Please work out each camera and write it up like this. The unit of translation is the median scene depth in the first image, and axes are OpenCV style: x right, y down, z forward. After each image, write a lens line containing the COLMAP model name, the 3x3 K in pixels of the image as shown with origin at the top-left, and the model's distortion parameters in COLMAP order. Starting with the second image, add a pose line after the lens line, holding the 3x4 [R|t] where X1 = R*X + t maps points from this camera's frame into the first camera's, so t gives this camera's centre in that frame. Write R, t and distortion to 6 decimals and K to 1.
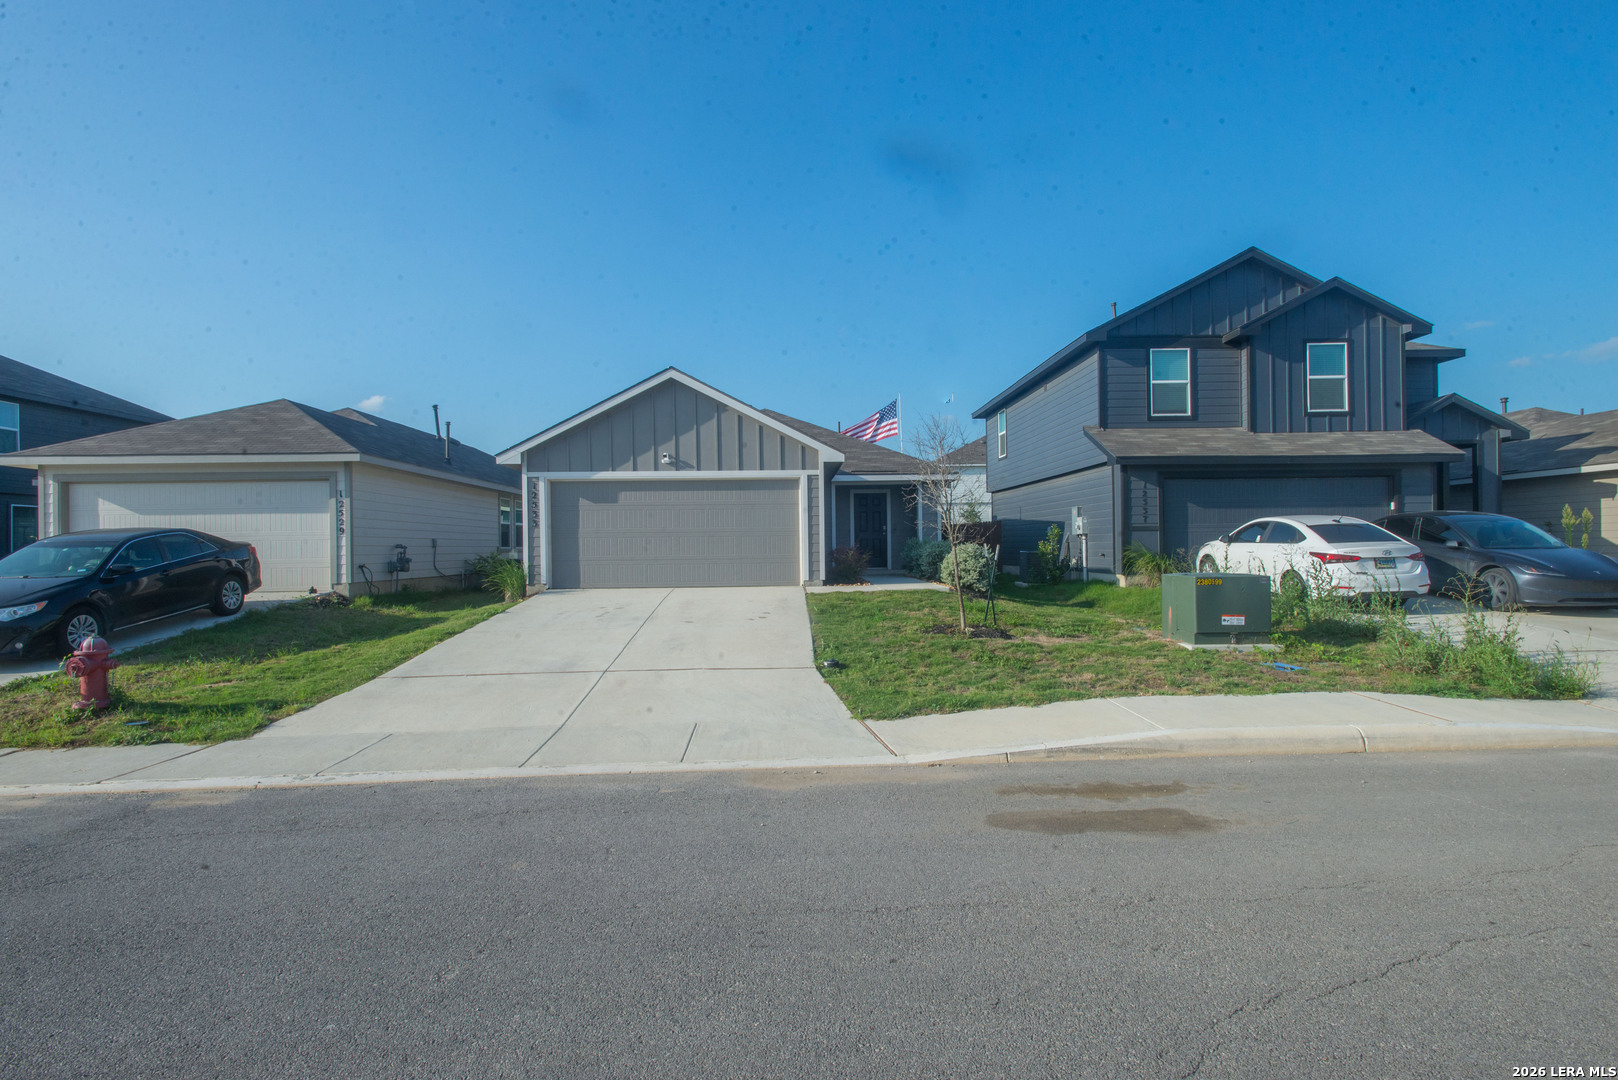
lens RADIAL K [[879.8, 0, 814.2], [0, 879.8, 542.5], [0, 0, 1]] dist [0.004431, 0.000608]
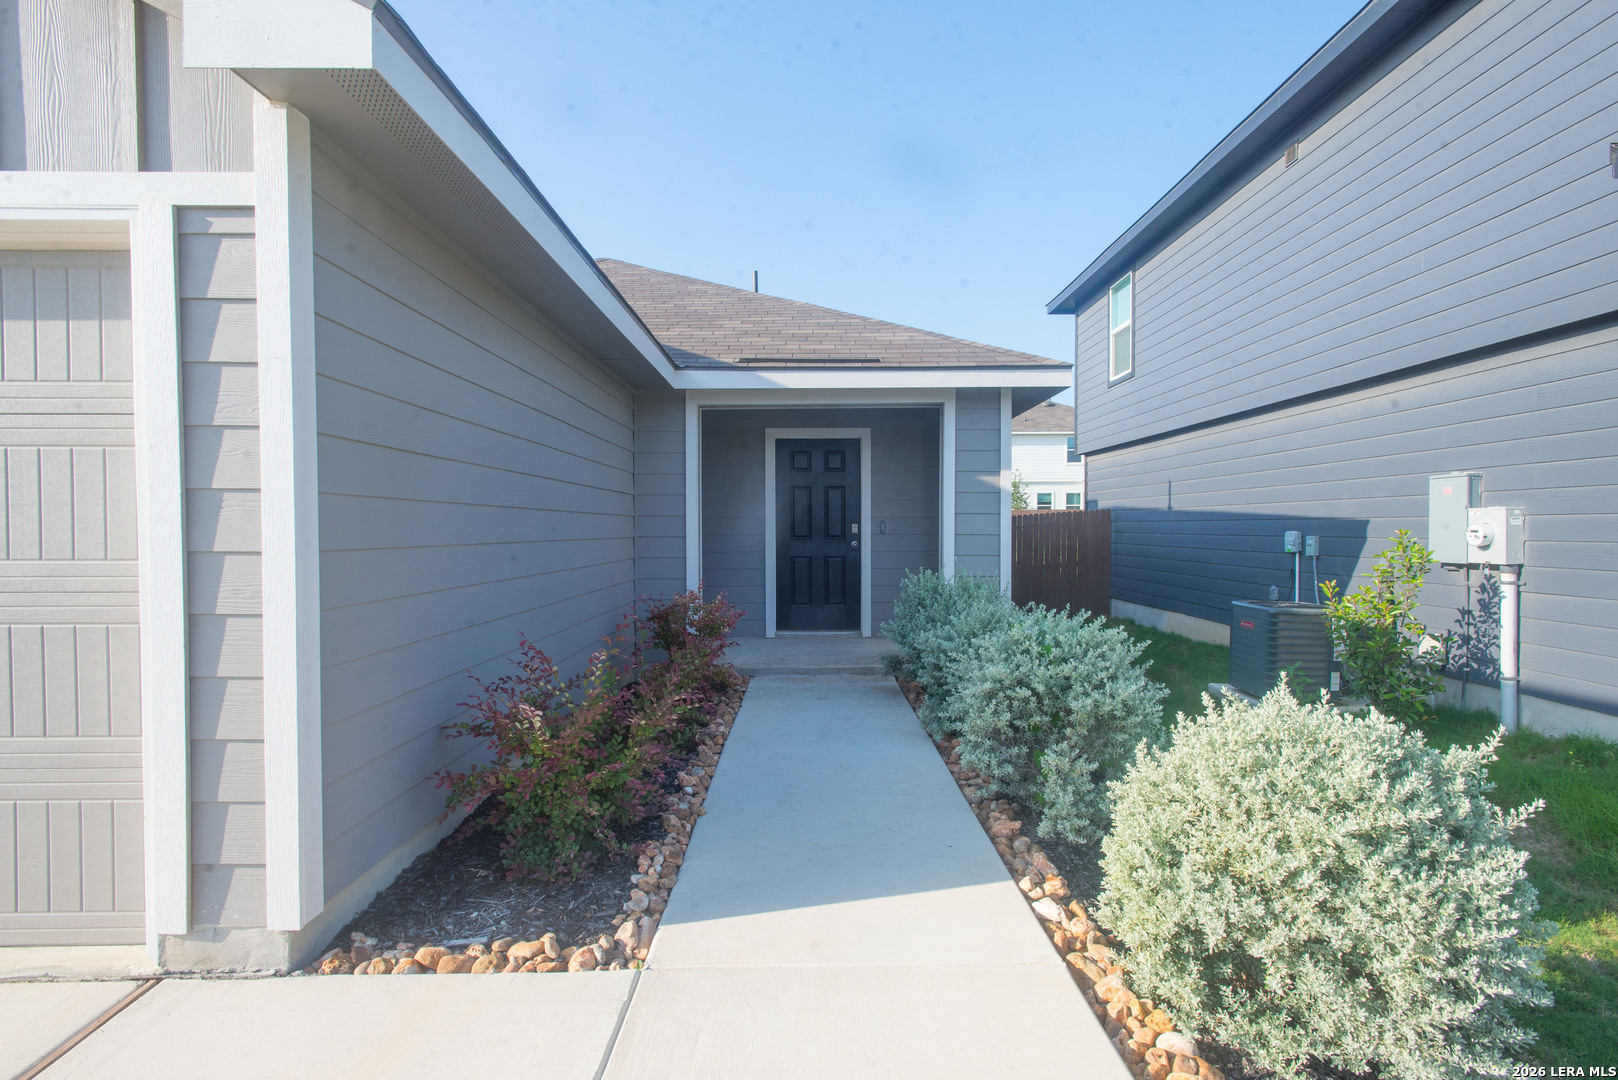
lens RADIAL K [[879.8, 0, 804.8], [0, 879.8, 538.6], [0, 0, 1]] dist [0.004431, 0.000608]
pose [[0.999296, 0.011083, -0.035841, 0.079794], [-0.010486, 0.999804, 0.016784, -0.020745], [0.036020, -0.016396, 0.999217, 0.678299]]
